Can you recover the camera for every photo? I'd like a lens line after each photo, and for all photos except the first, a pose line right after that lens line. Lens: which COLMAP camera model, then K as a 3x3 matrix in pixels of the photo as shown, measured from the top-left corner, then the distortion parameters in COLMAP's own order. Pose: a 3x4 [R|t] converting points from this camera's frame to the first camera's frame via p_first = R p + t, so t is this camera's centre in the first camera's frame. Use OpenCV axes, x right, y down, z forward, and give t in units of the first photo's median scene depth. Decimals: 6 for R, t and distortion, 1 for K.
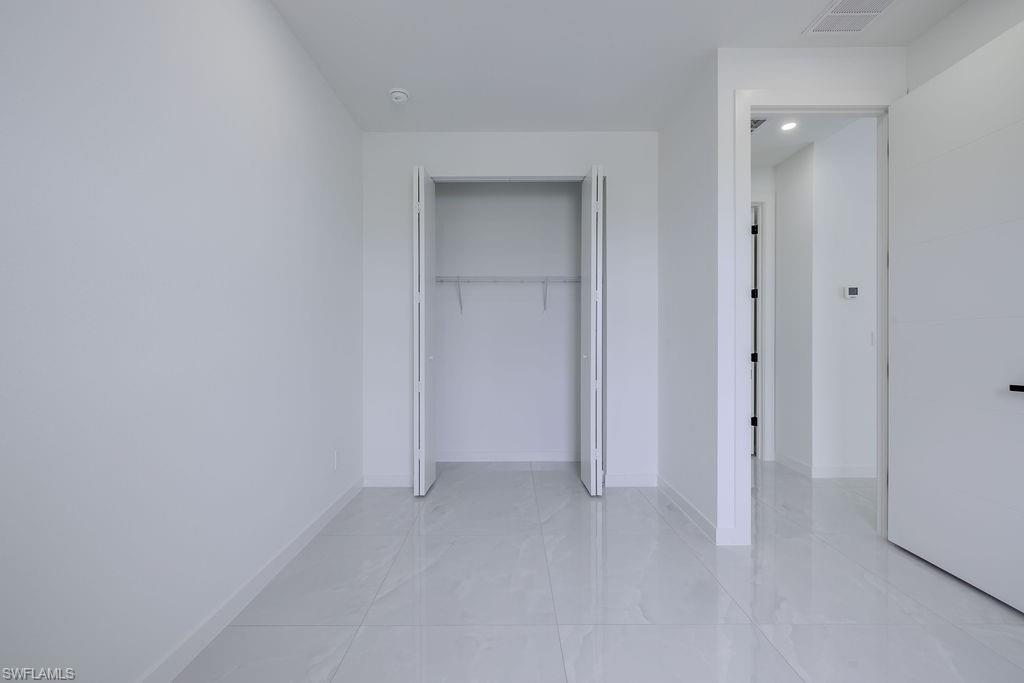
lens RADIAL K [[428.4, 0, 512.0], [0, 428.4, 341.5], [0, 0, 1]] dist [-0.000231, -0.000120]
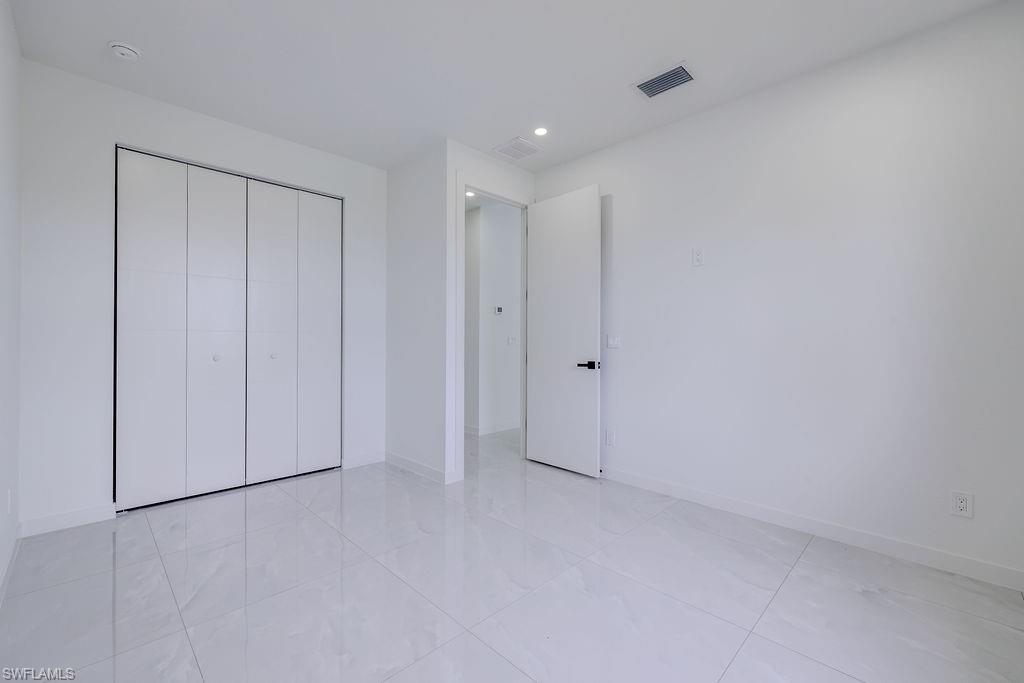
lens RADIAL K [[428.9, 0, 508.6], [0, 428.9, 340.1], [0, 0, 1]] dist [-0.001899, -0.000166]
pose [[0.707614, 0.008029, 0.706554, -0.380938], [-0.003506, 0.999963, -0.007852, 0.004020], [-0.706591, 0.003079, 0.707616, -0.160400]]
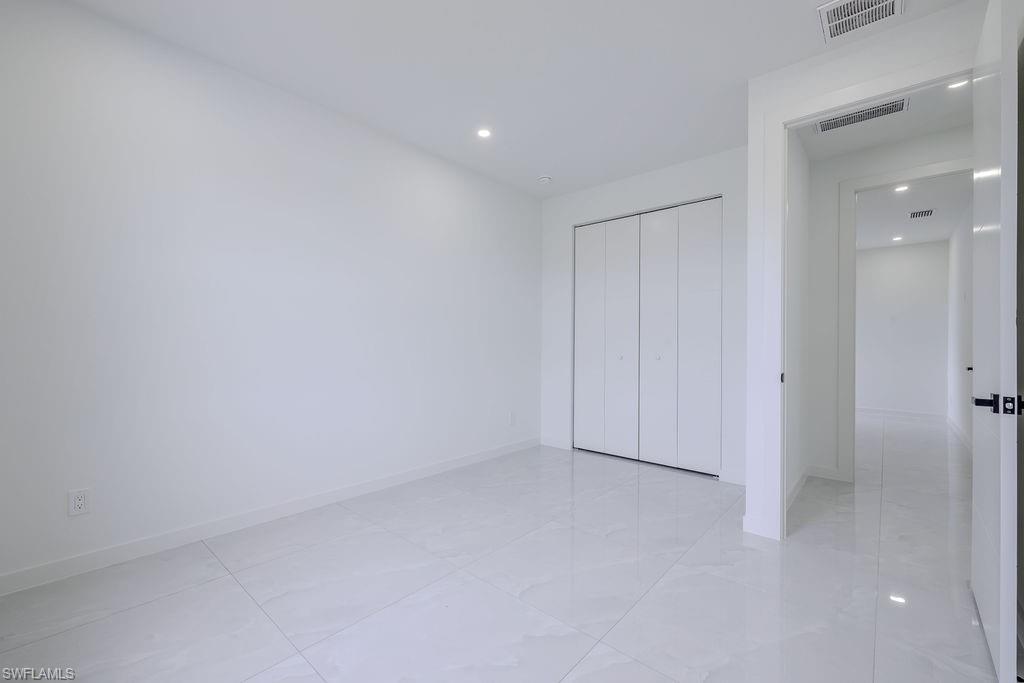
lens RADIAL K [[428.9, 0, 508.6], [0, 428.9, 340.1], [0, 0, 1]] dist [-0.001899, -0.000166]
pose [[0.745849, 0.005919, -0.666089, 0.753295], [-0.012990, 0.999900, -0.005660, -0.001765], [0.665988, 0.012874, 0.745851, -0.226161]]
